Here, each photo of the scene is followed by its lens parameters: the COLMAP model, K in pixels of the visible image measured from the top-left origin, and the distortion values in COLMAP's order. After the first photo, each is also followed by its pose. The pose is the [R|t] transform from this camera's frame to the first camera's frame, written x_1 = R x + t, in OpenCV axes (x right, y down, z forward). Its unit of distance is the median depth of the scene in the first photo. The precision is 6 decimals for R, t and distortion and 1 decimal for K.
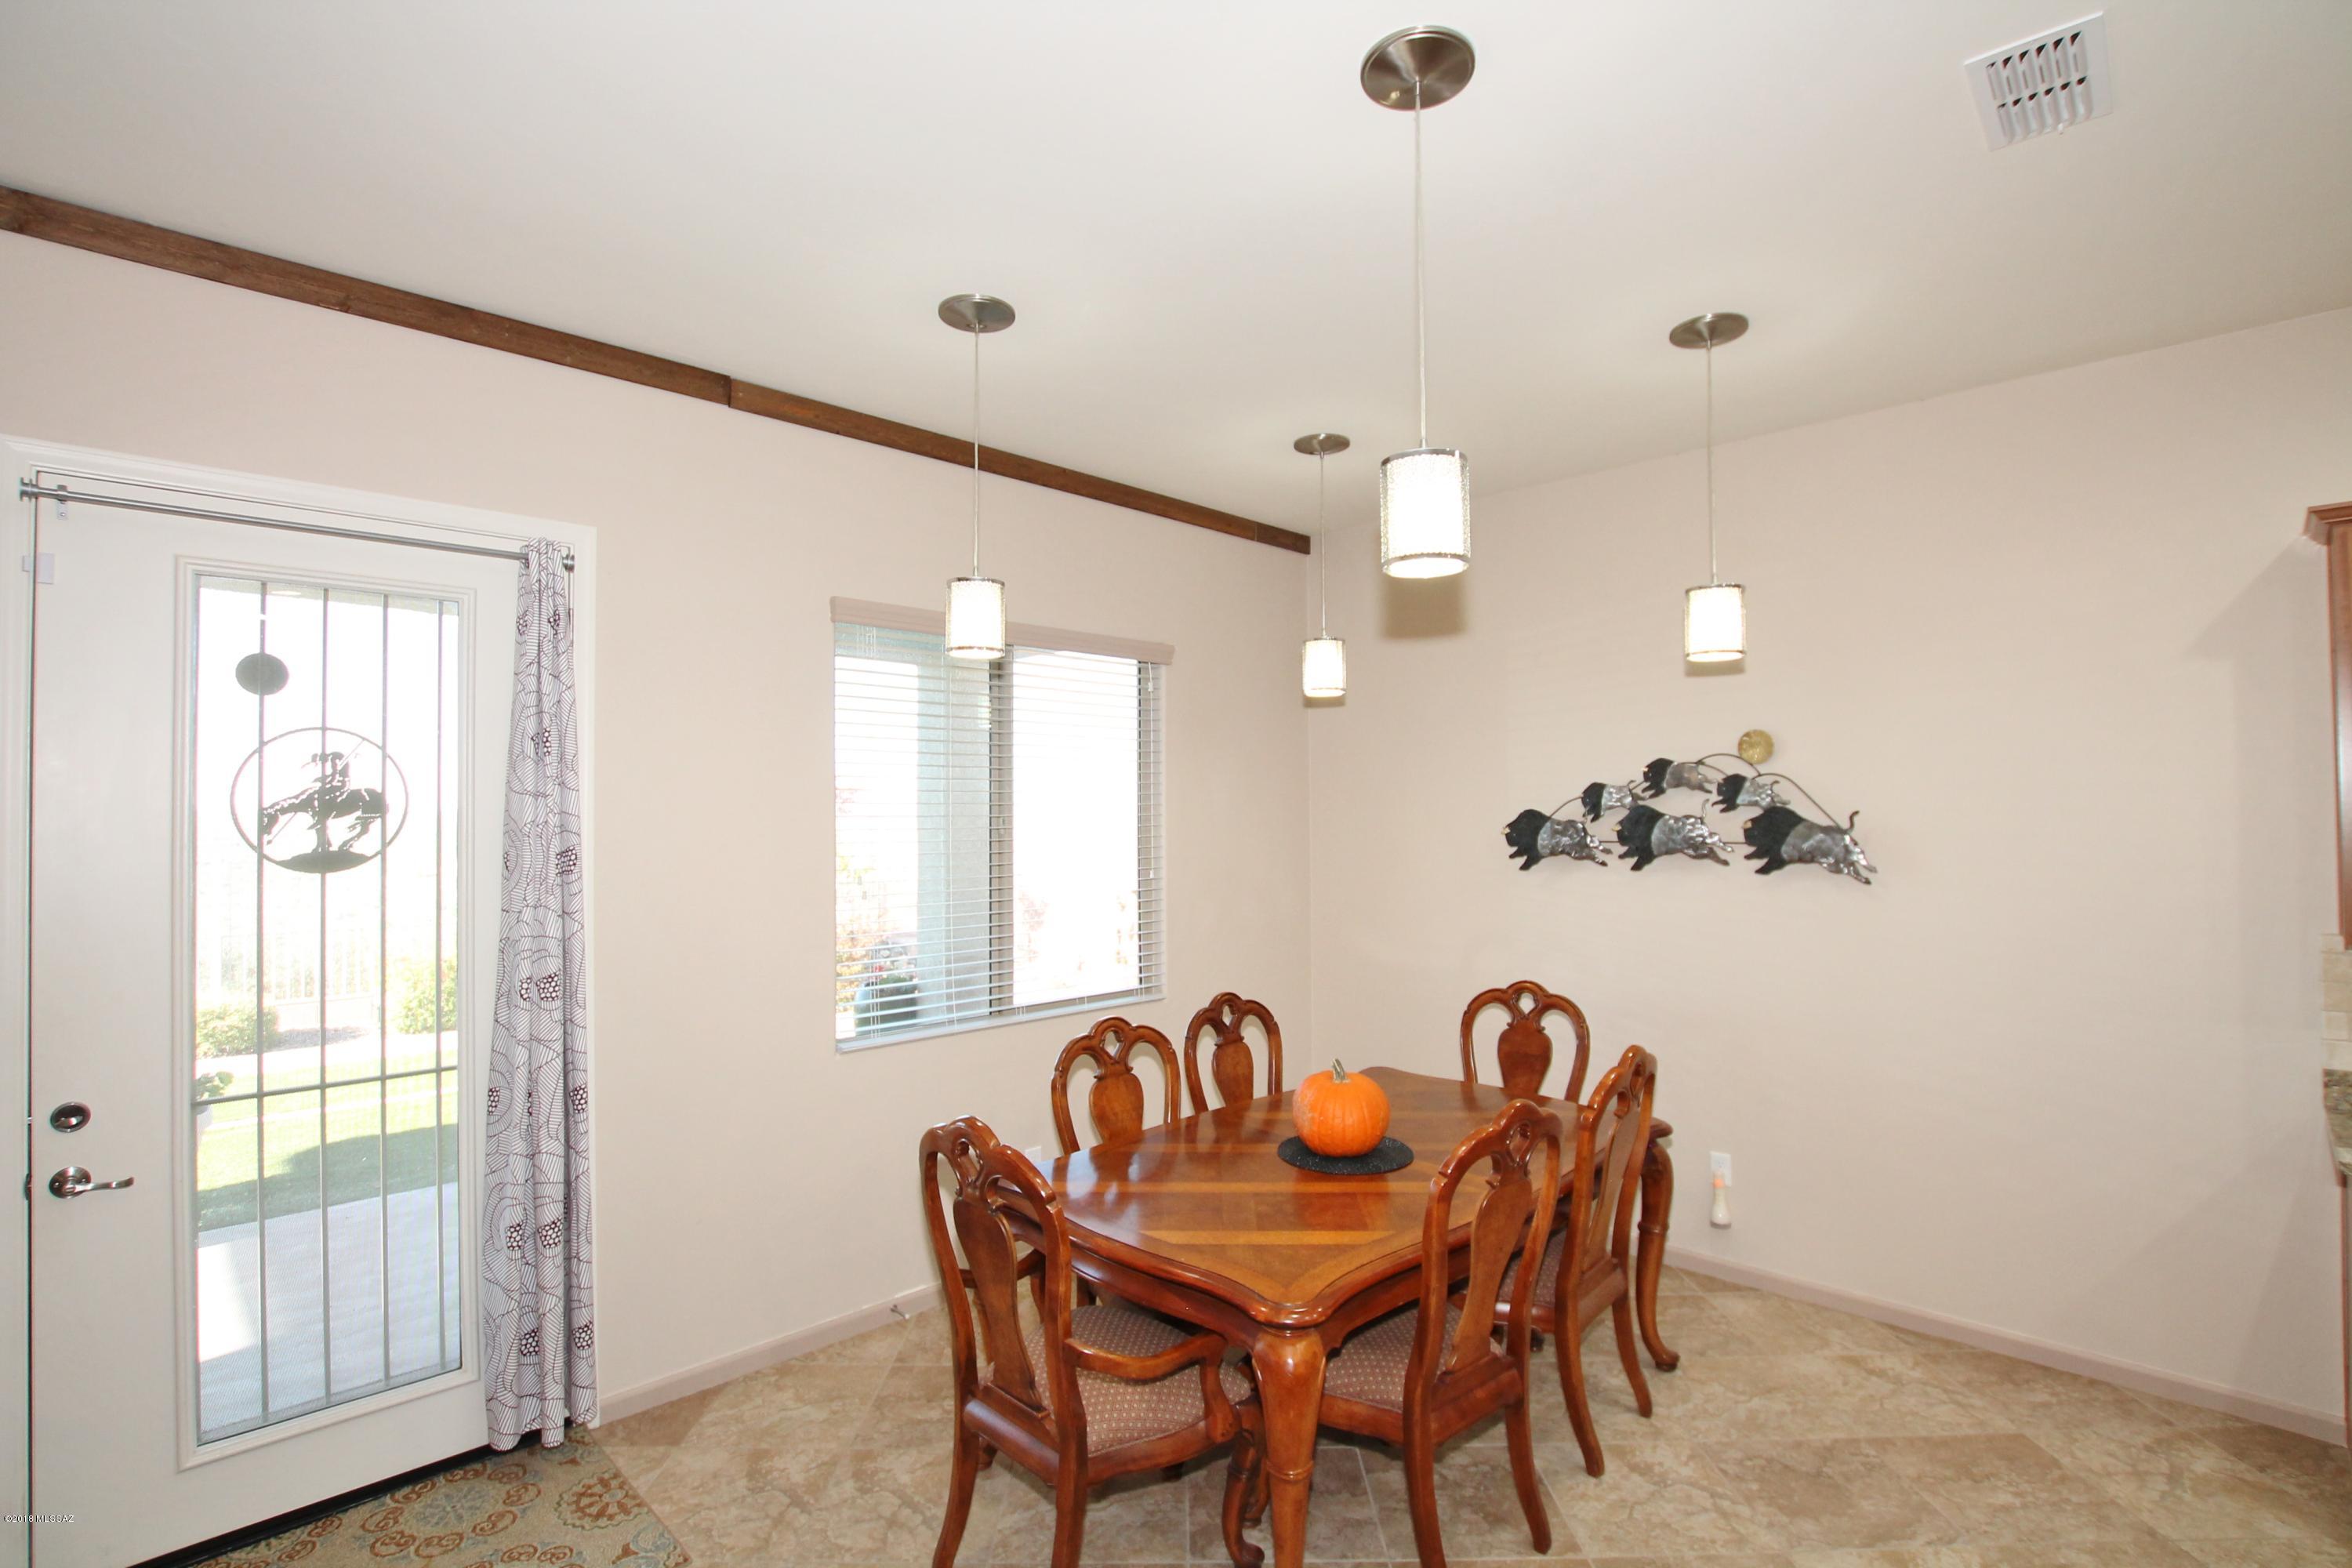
lens RADIAL K [[1102.6, 0, 1178.8], [0, 1102.6, 791.6], [0, 0, 1]] dist [-0.034225, 0.004401]
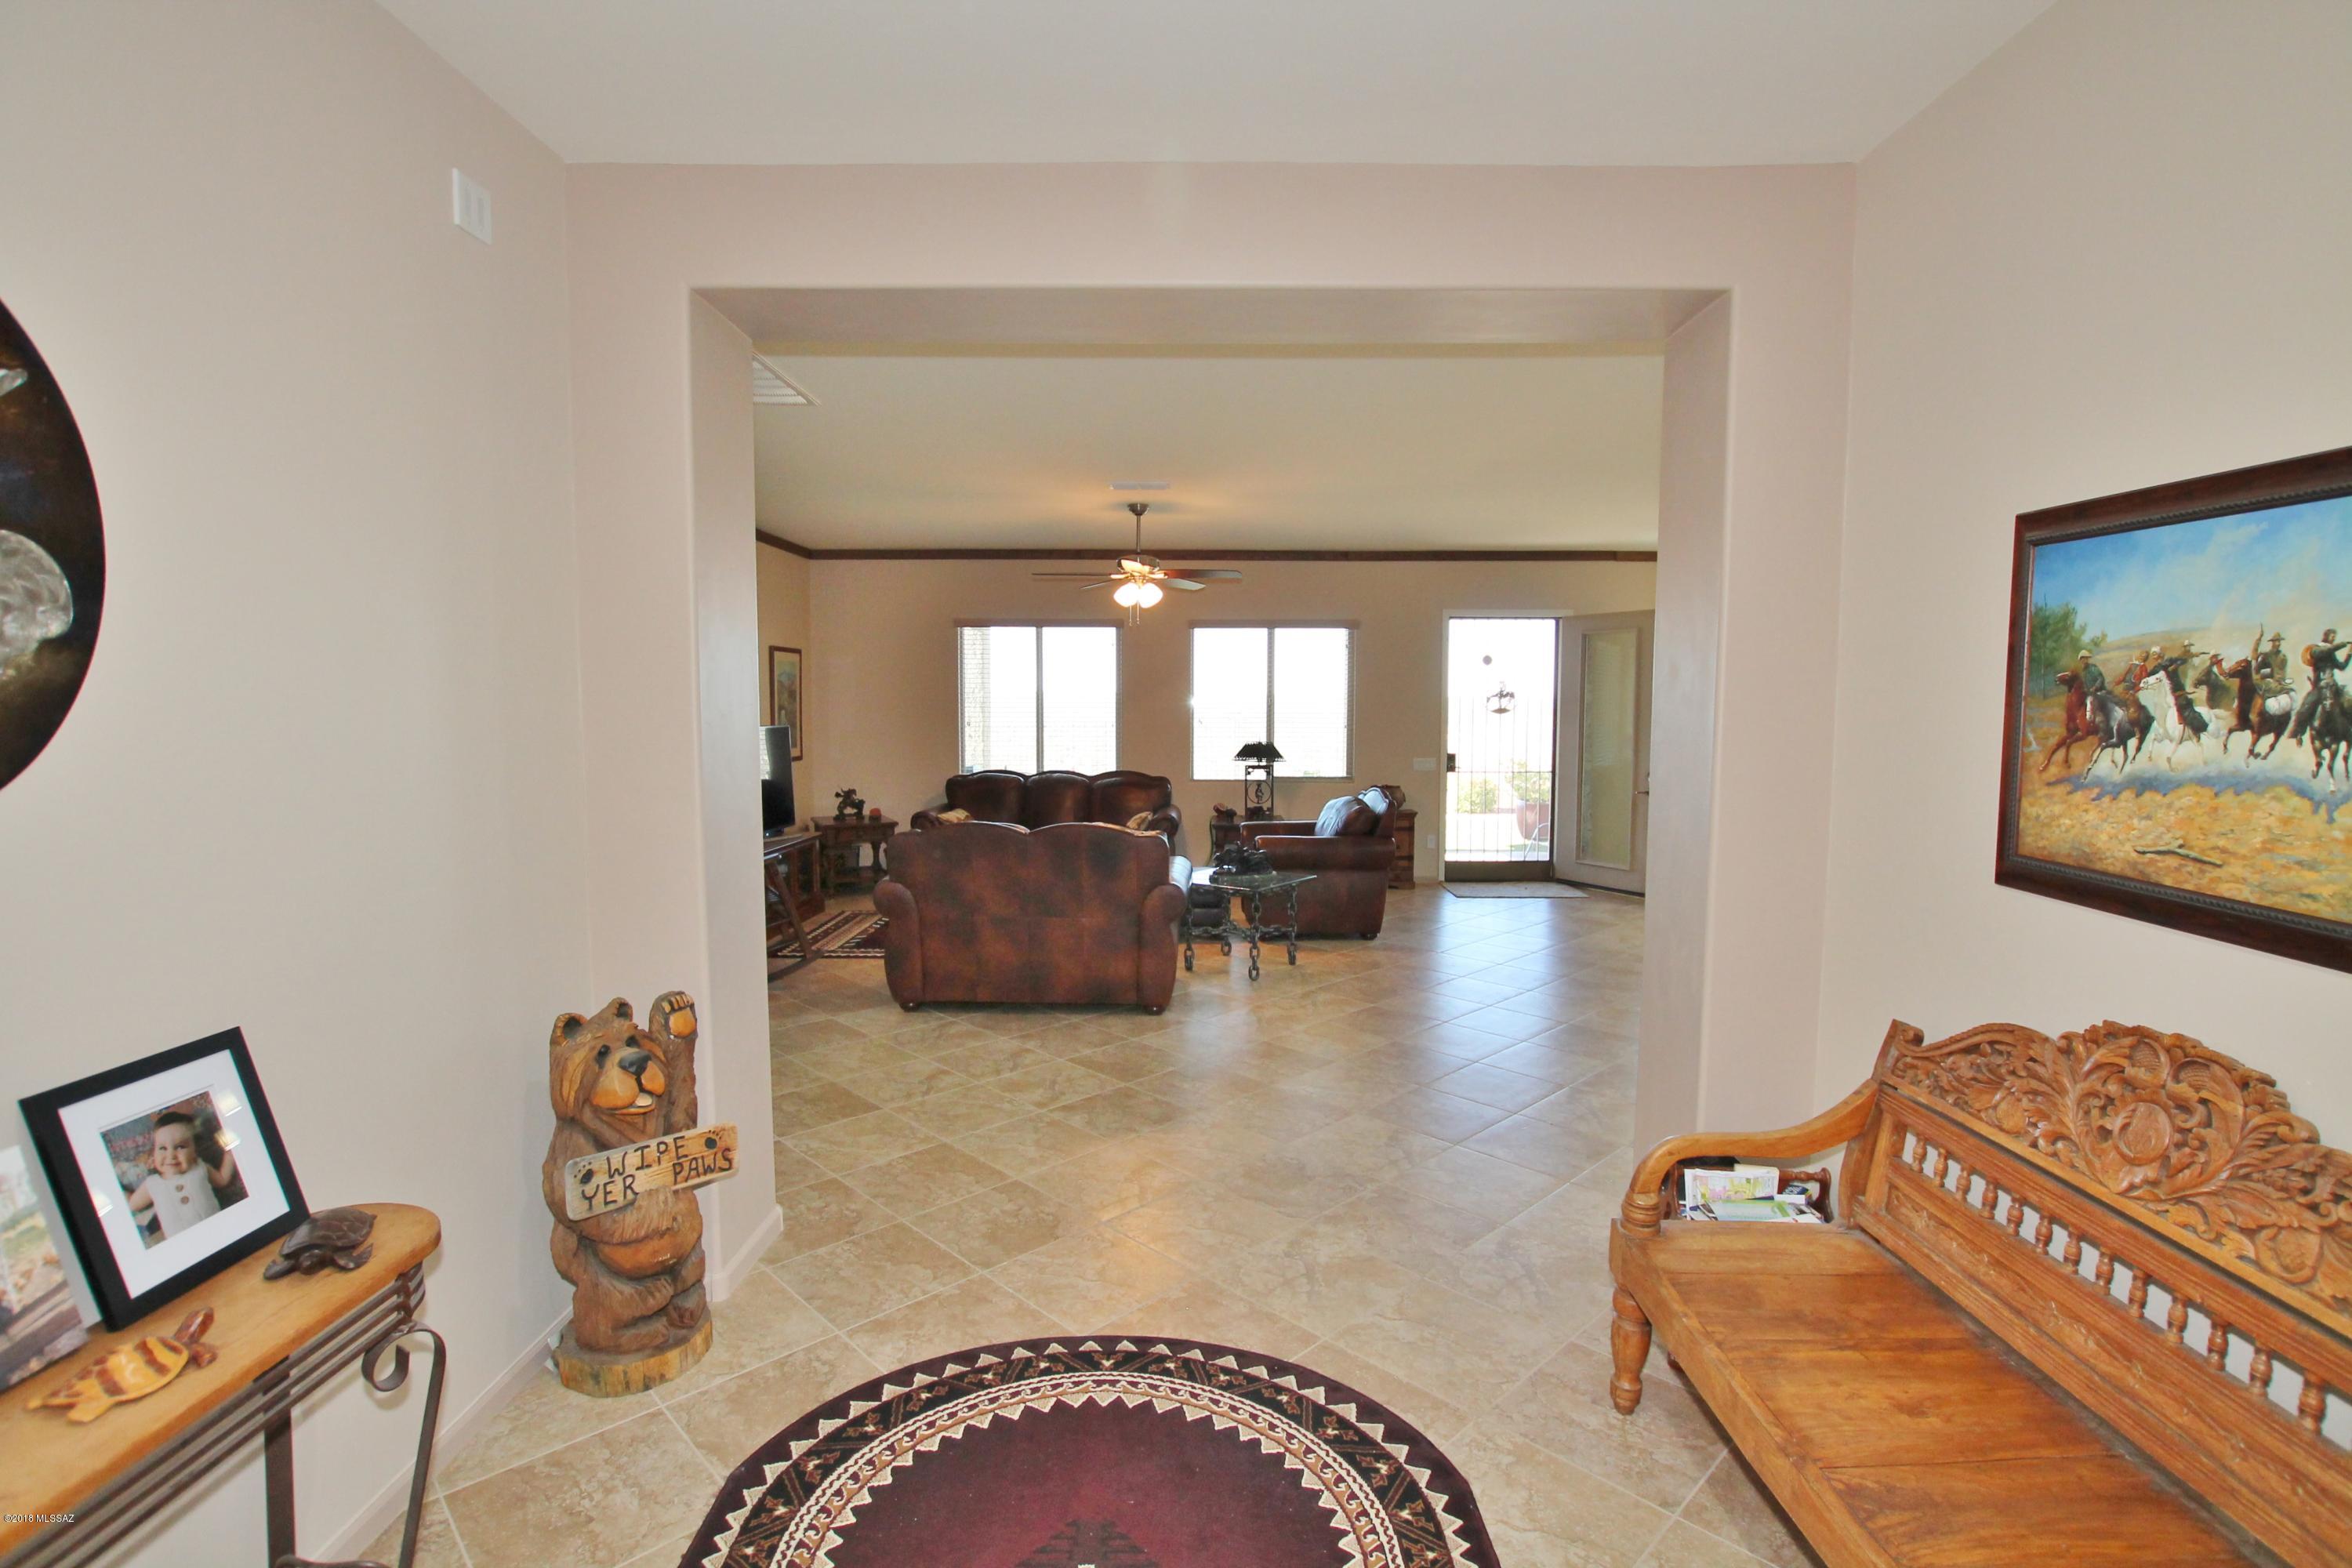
lens RADIAL K [[1102.6, 0, 1175.4], [0, 1102.6, 791.7], [0, 0, 1]] dist [-0.034225, 0.004401]
pose [[0.693521, 0.066236, -0.717385, 1.097241], [0.008058, 0.994989, 0.099657, -0.041298], [0.720391, -0.074895, 0.689512, -2.303576]]
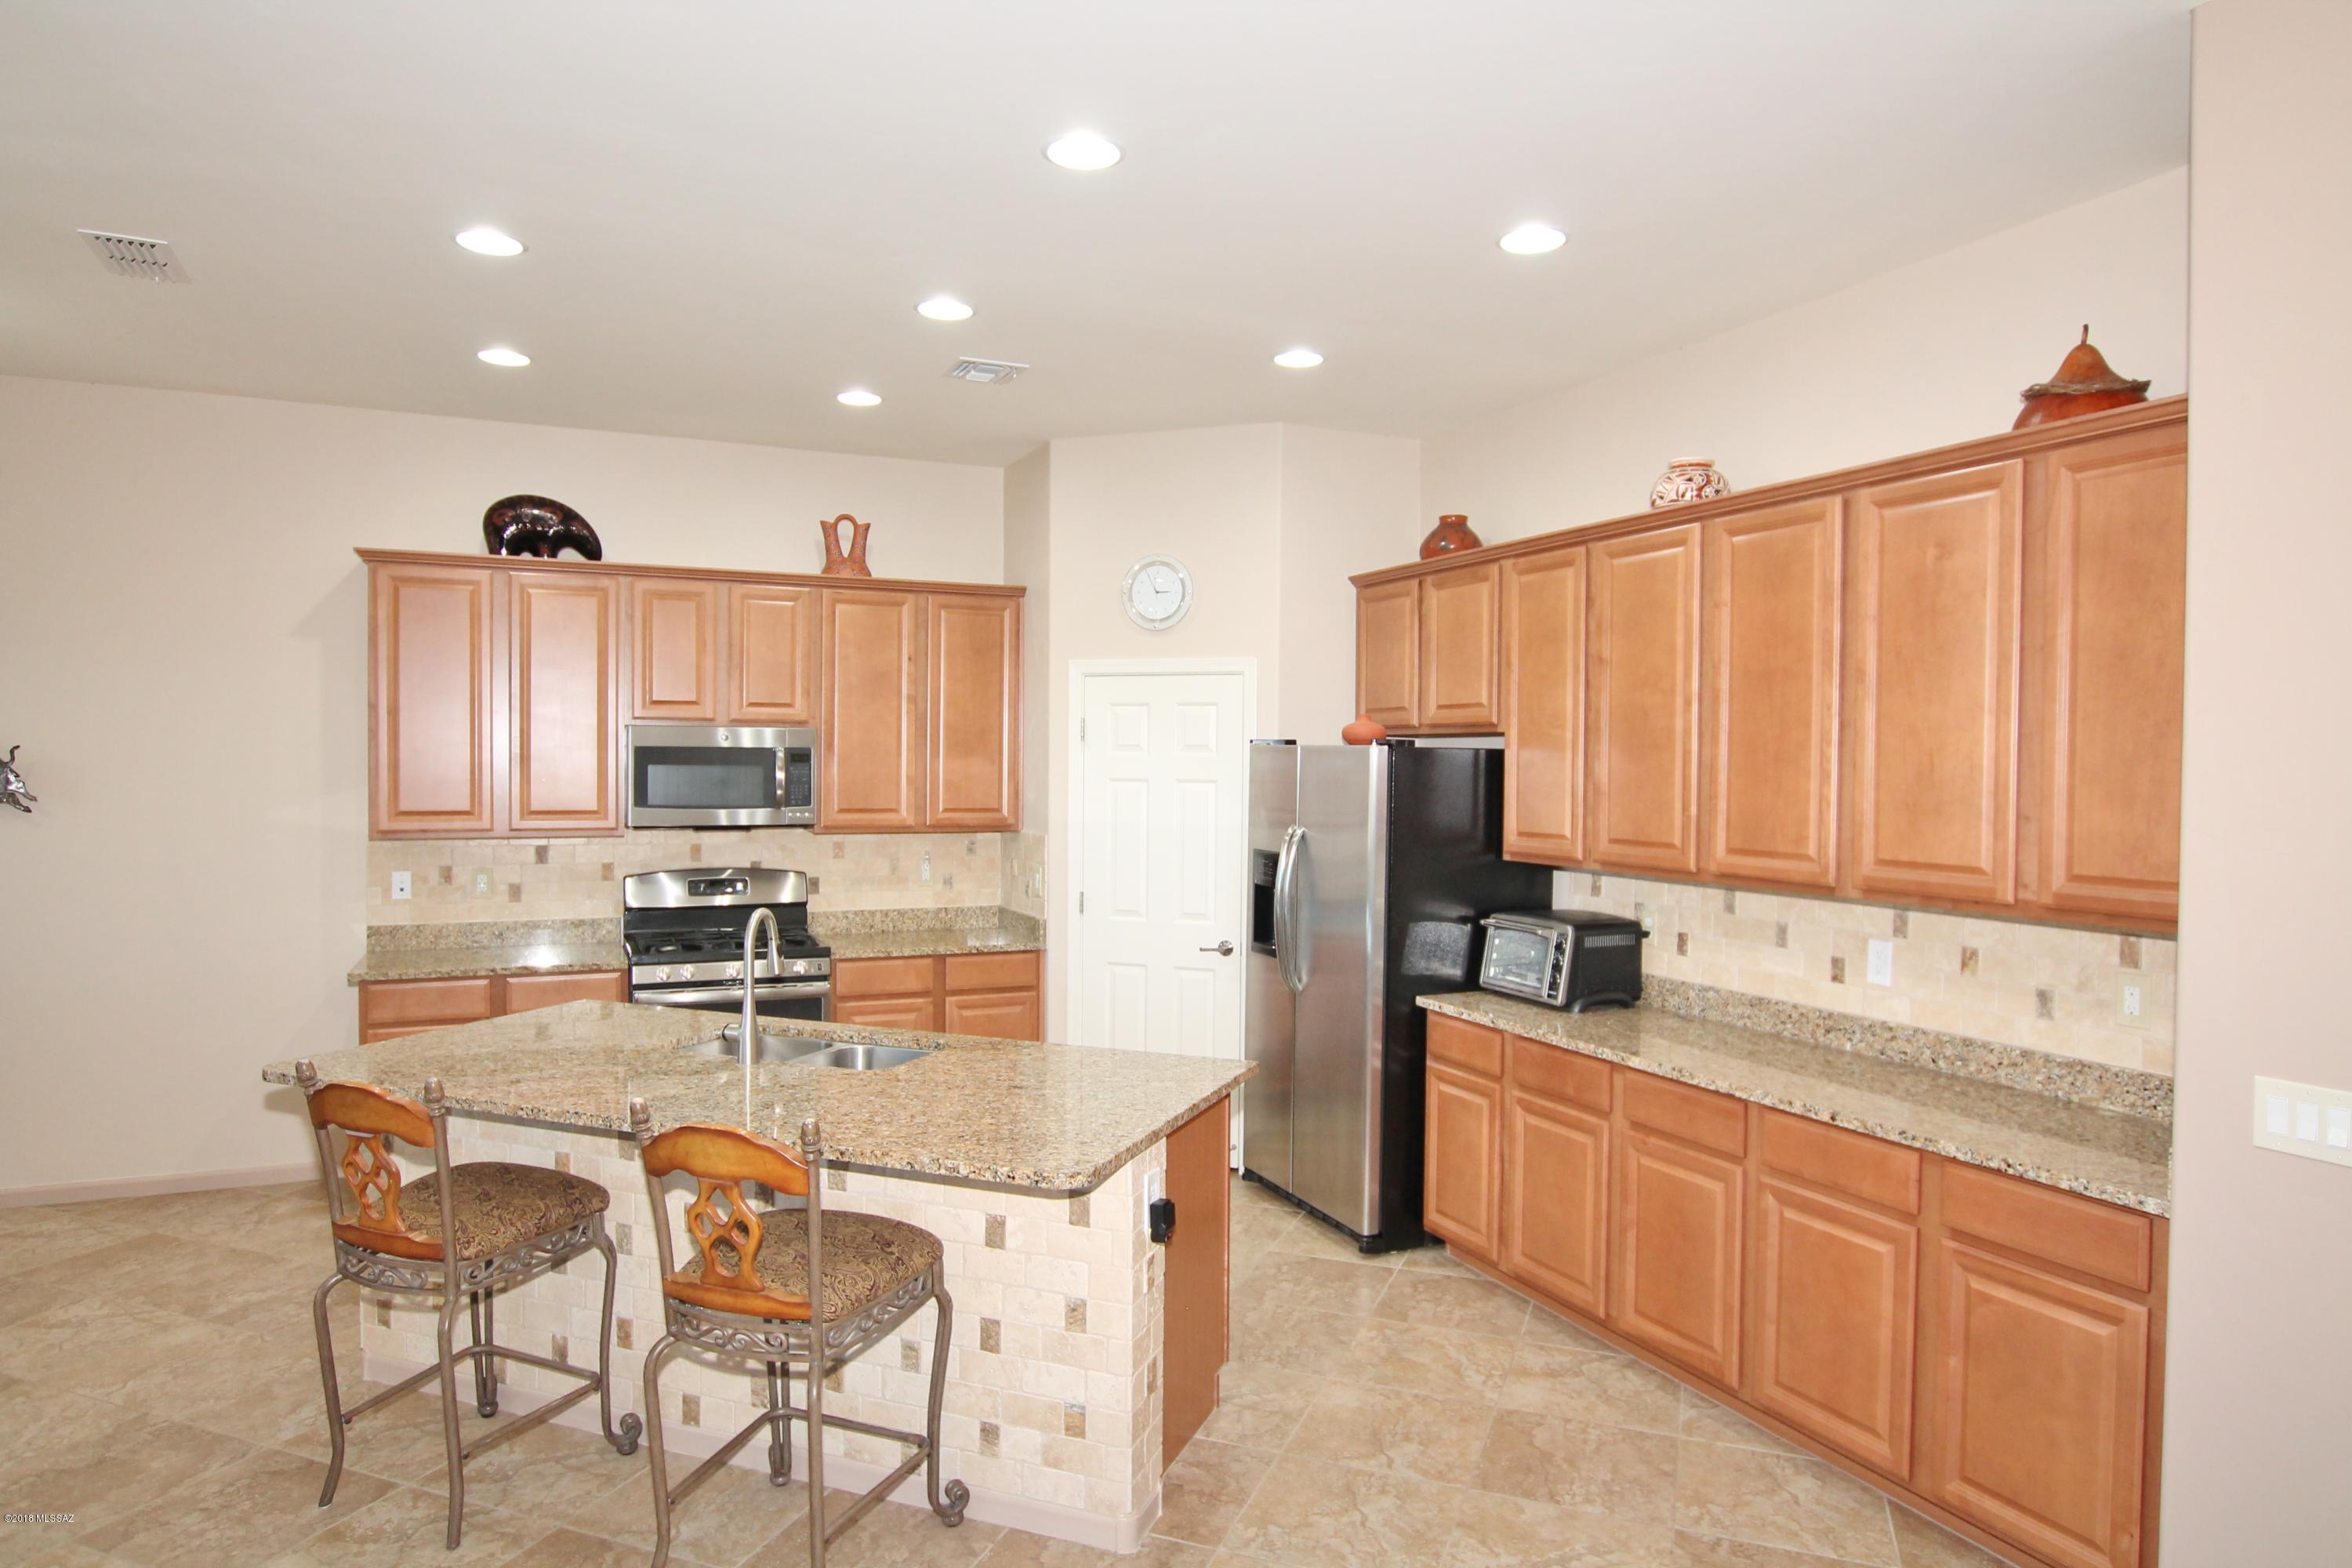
lens RADIAL K [[1417.3, 0, 1181.6], [0, 1417.3, 791.9], [0, 0, 1]] dist [-0.021053, 0.004500]
pose [[0.357086, -0.010903, 0.934008, -0.344922], [-0.031622, 0.999218, 0.023754, -0.007716], [-0.933536, -0.038017, 0.356462, -0.749269]]
